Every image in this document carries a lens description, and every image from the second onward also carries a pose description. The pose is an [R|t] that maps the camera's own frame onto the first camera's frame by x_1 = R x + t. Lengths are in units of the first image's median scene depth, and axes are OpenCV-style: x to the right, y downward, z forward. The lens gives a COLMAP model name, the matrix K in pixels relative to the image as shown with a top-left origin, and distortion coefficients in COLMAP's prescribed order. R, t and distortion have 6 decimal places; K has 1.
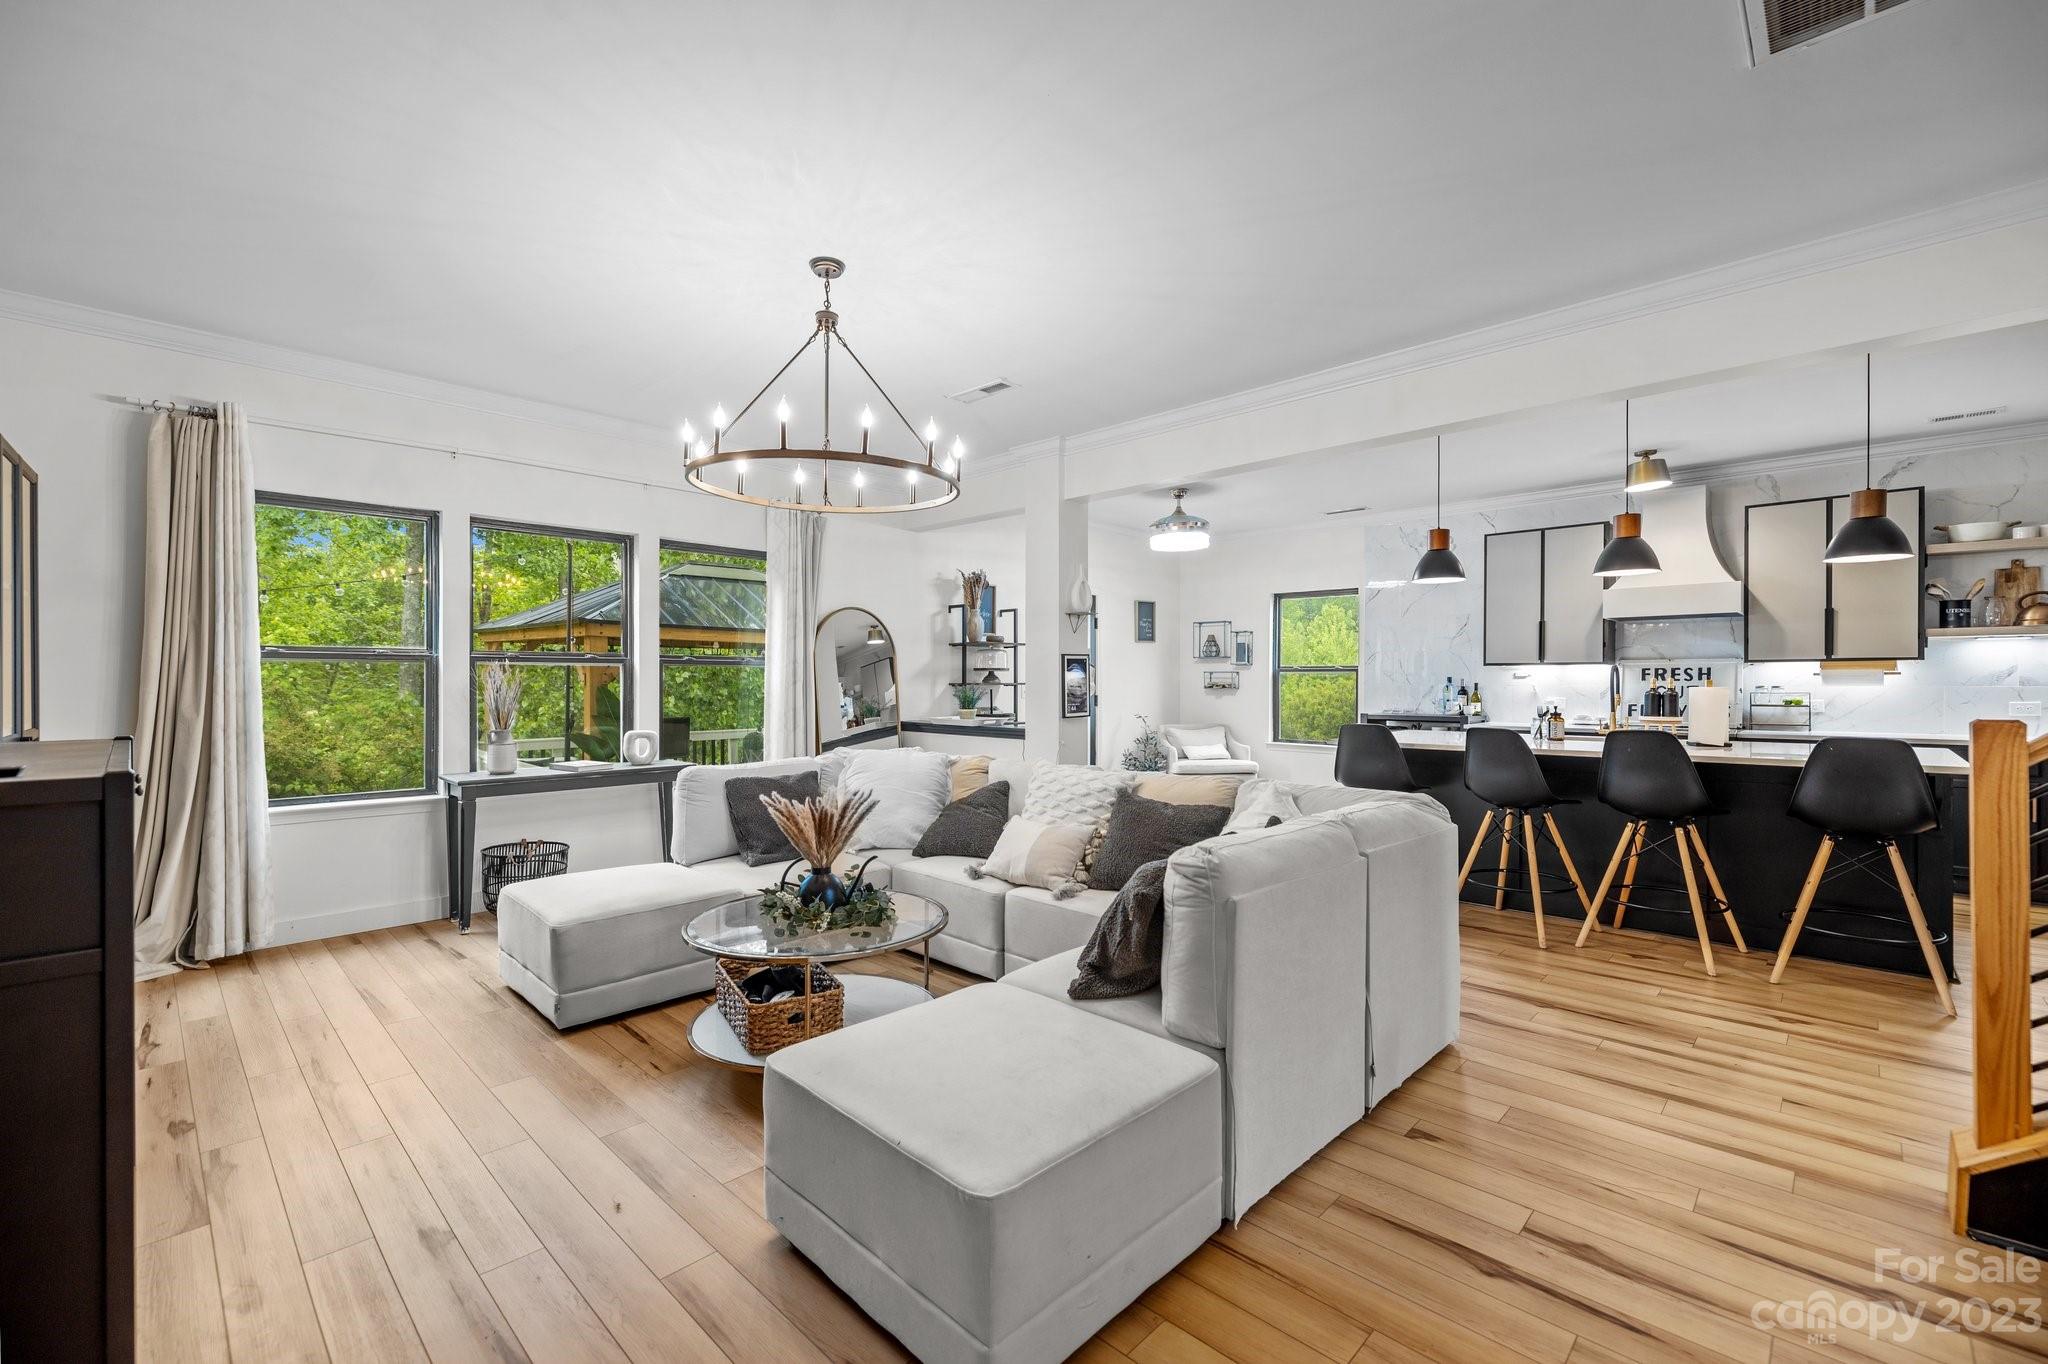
lens RADIAL K [[872.5, 0, 1010.4], [0, 872.5, 687.8], [0, 0, 1]] dist [0.001030, -0.000020]
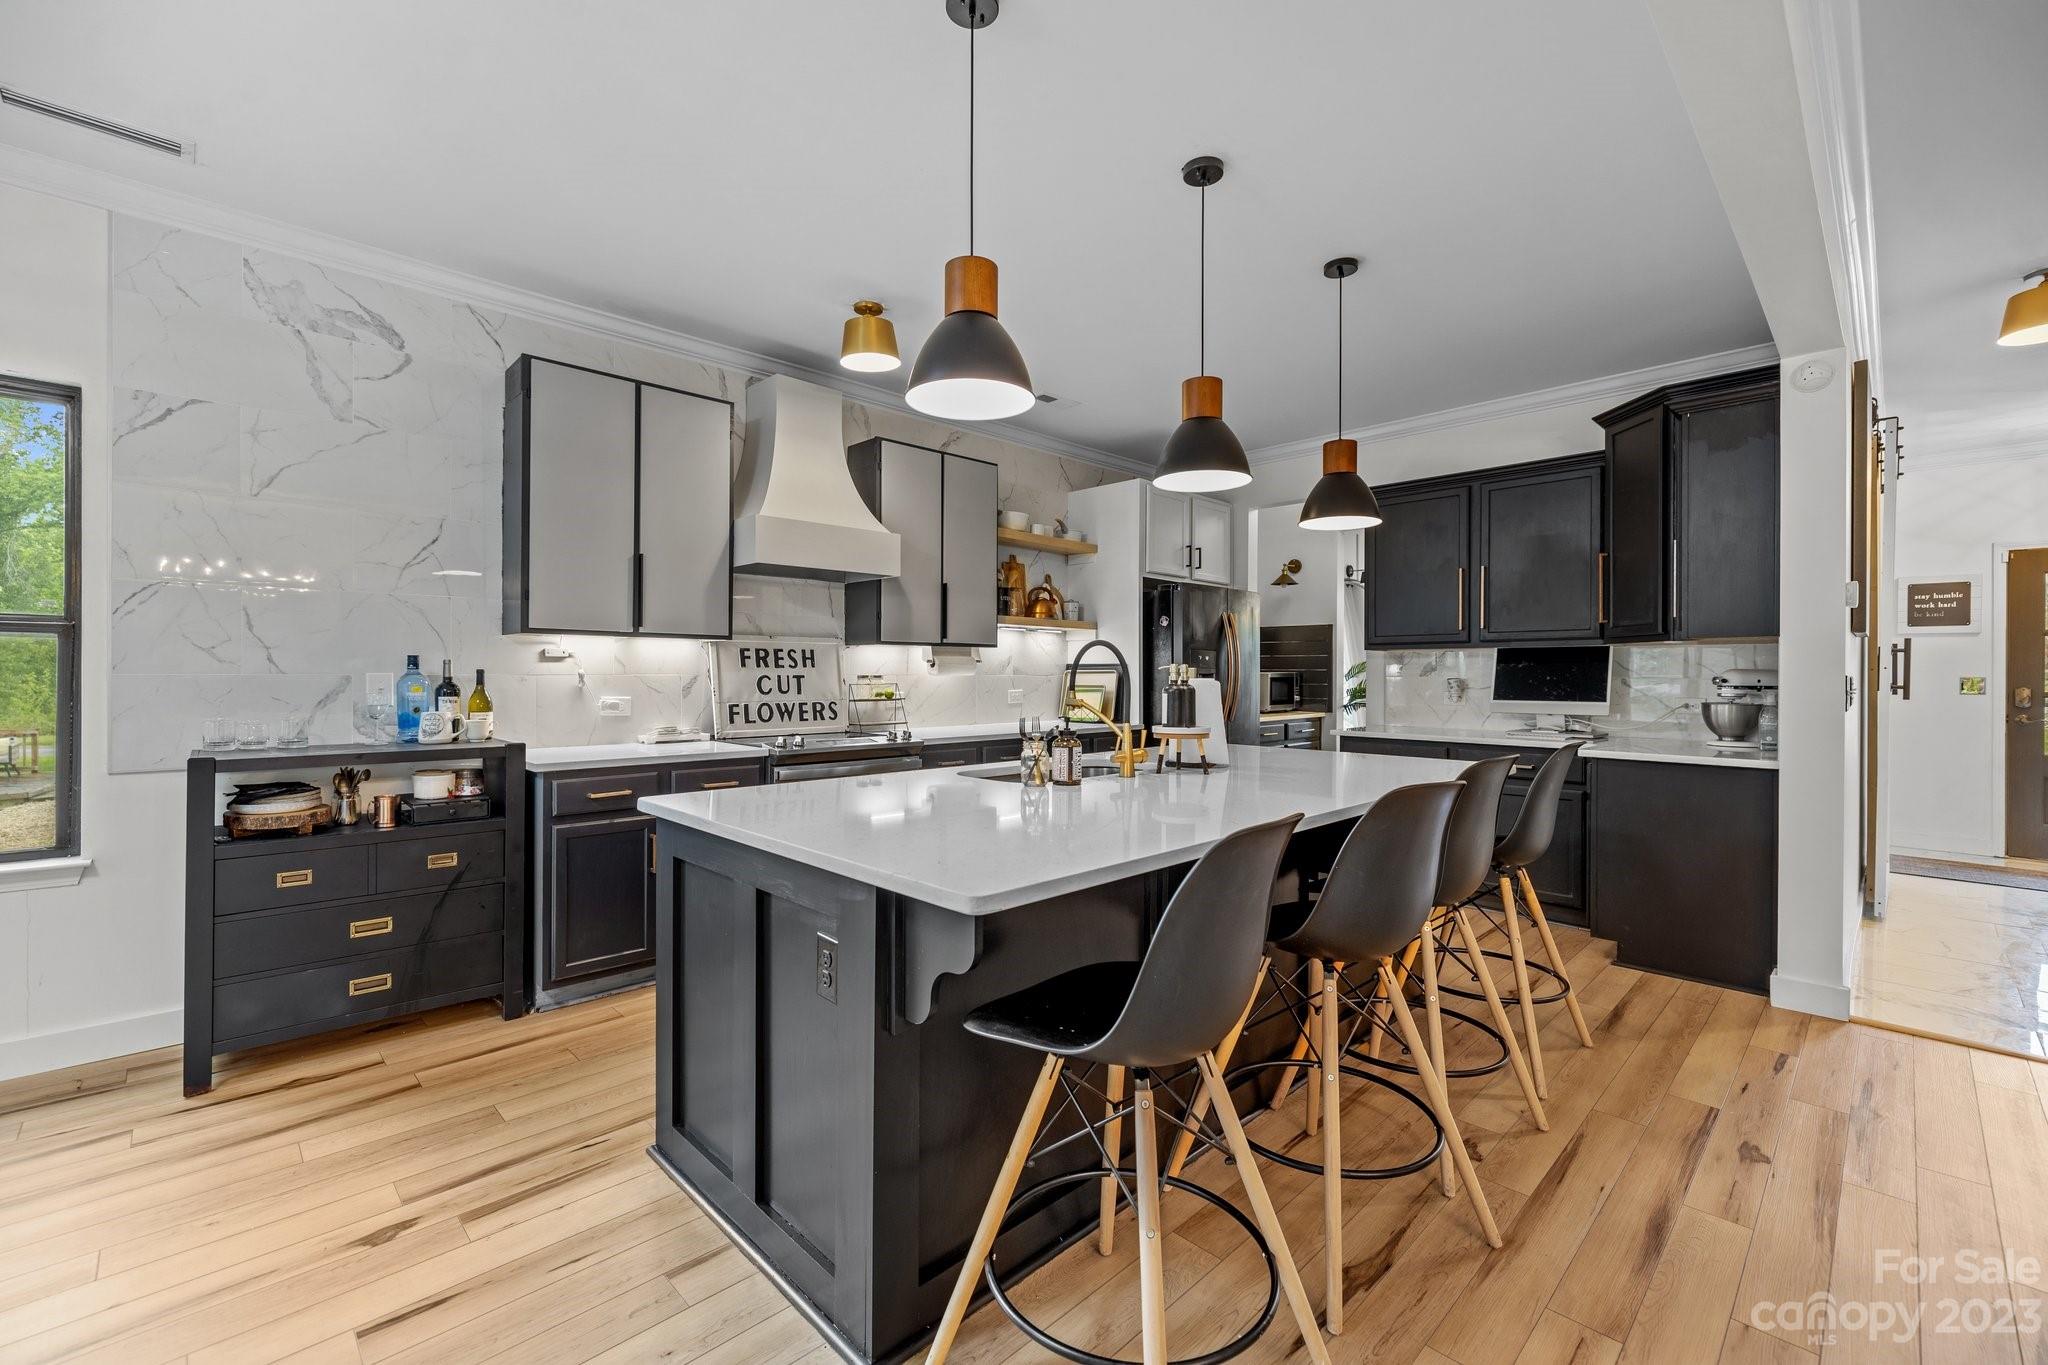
lens RADIAL K [[872.5, 0, 1018.8], [0, 872.5, 668.3], [0, 0, 1]] dist [0.001030, -0.000020]
pose [[0.017008, 0.004288, 0.999846, 0.092756], [-0.001322, 0.999990, -0.004266, -0.005301], [-0.999854, -0.001250, 0.017013, 0.868930]]
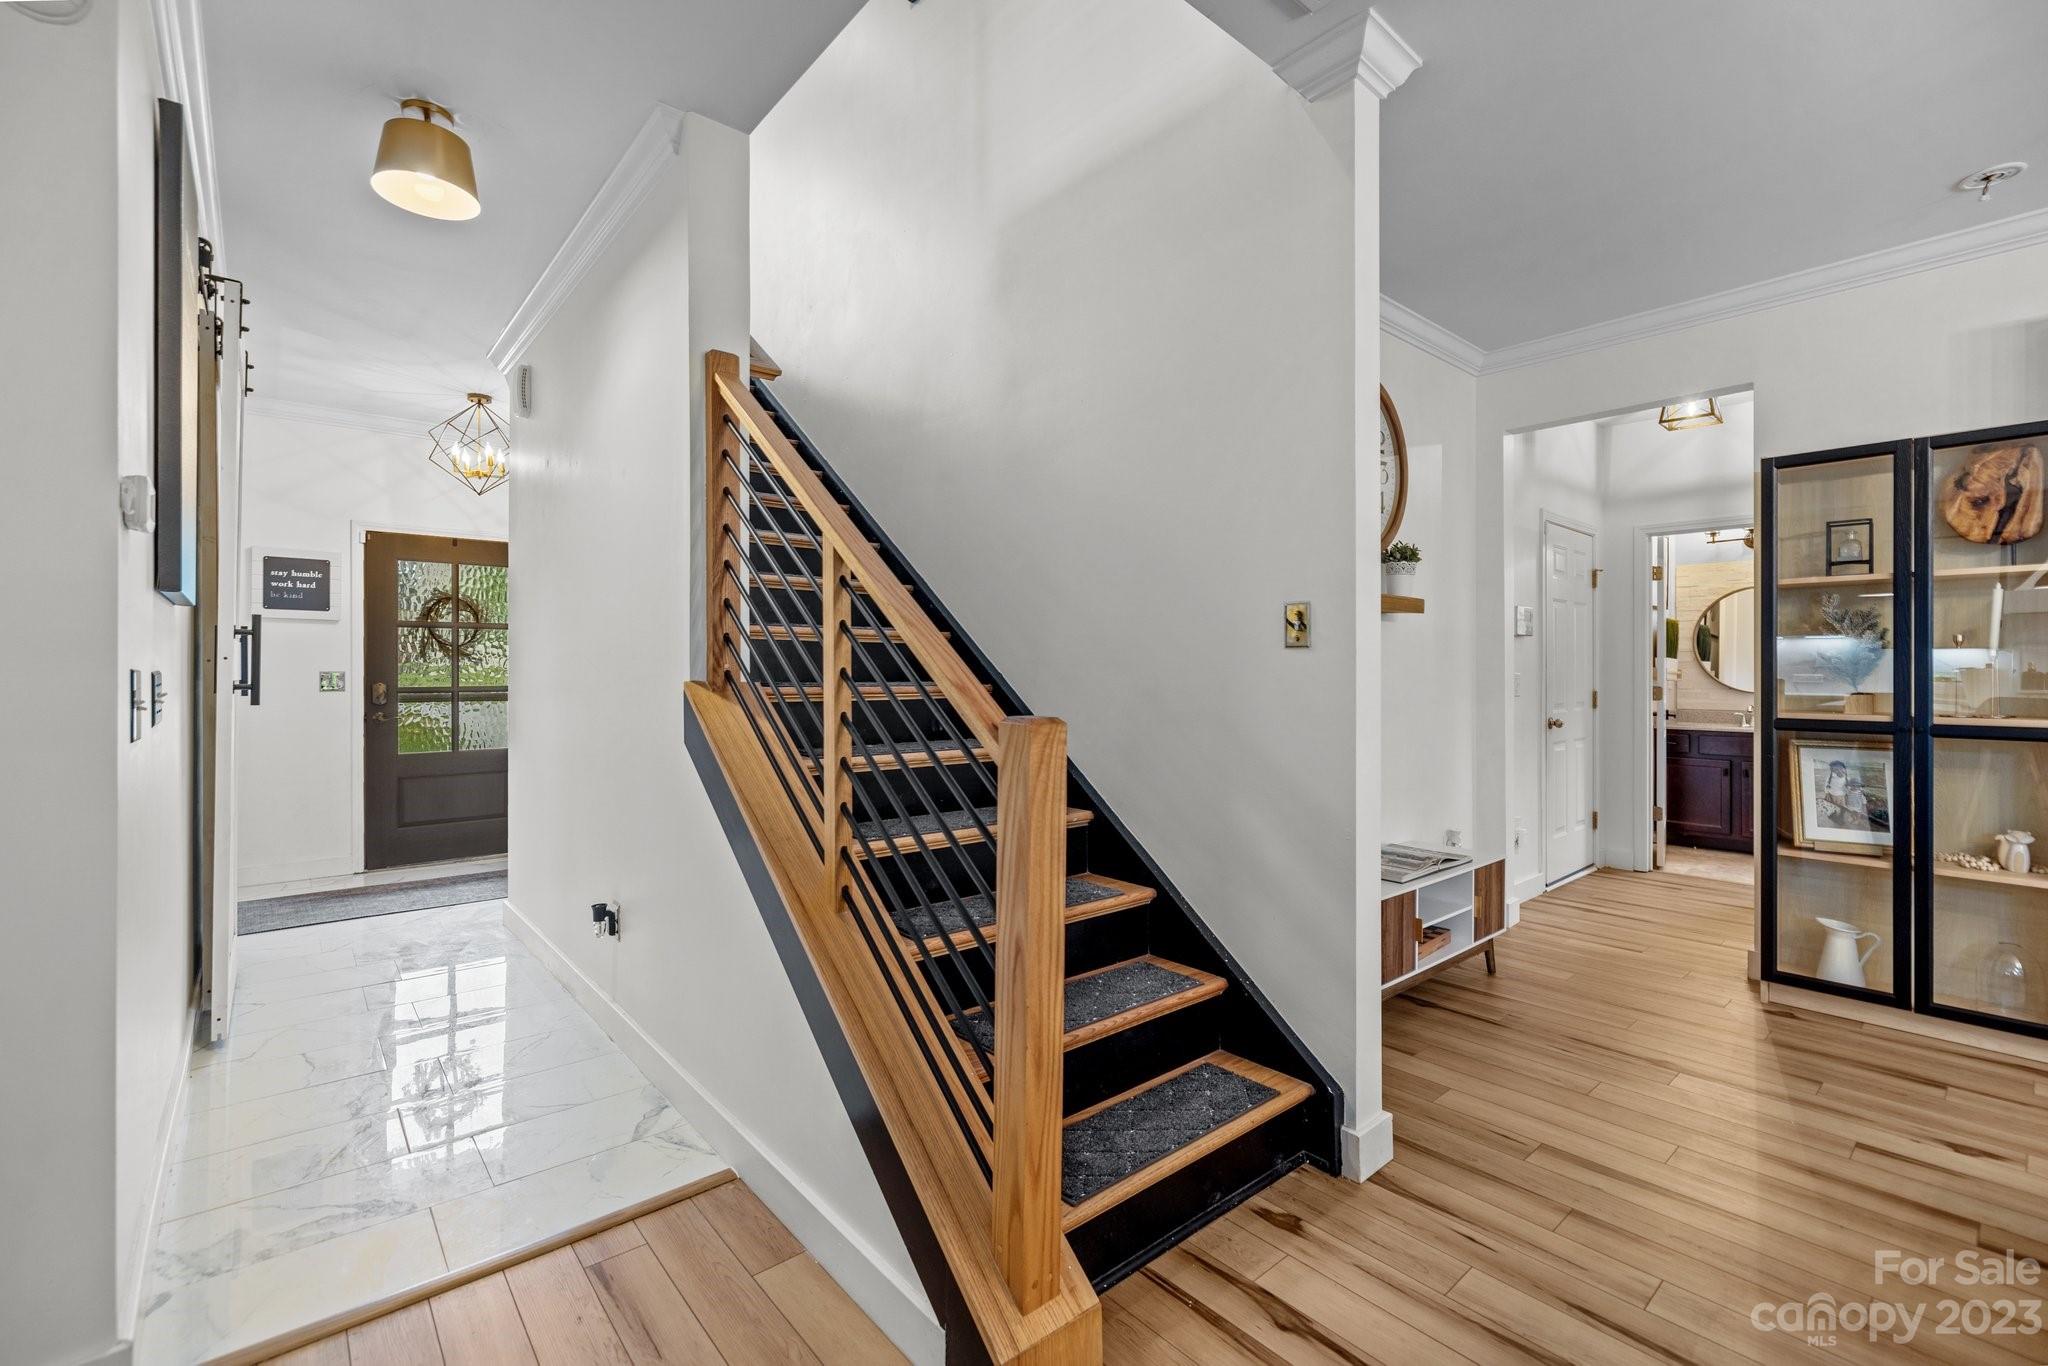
lens RADIAL K [[872.5, 0, 1017.6], [0, 872.5, 675.2], [0, 0, 1]] dist [0.001030, -0.000020]
pose [[-0.996238, -0.001097, 0.086656, 0.360785], [-0.000415, 0.999969, 0.007890, -0.004151], [-0.086662, 0.007825, -0.996207, 0.596210]]
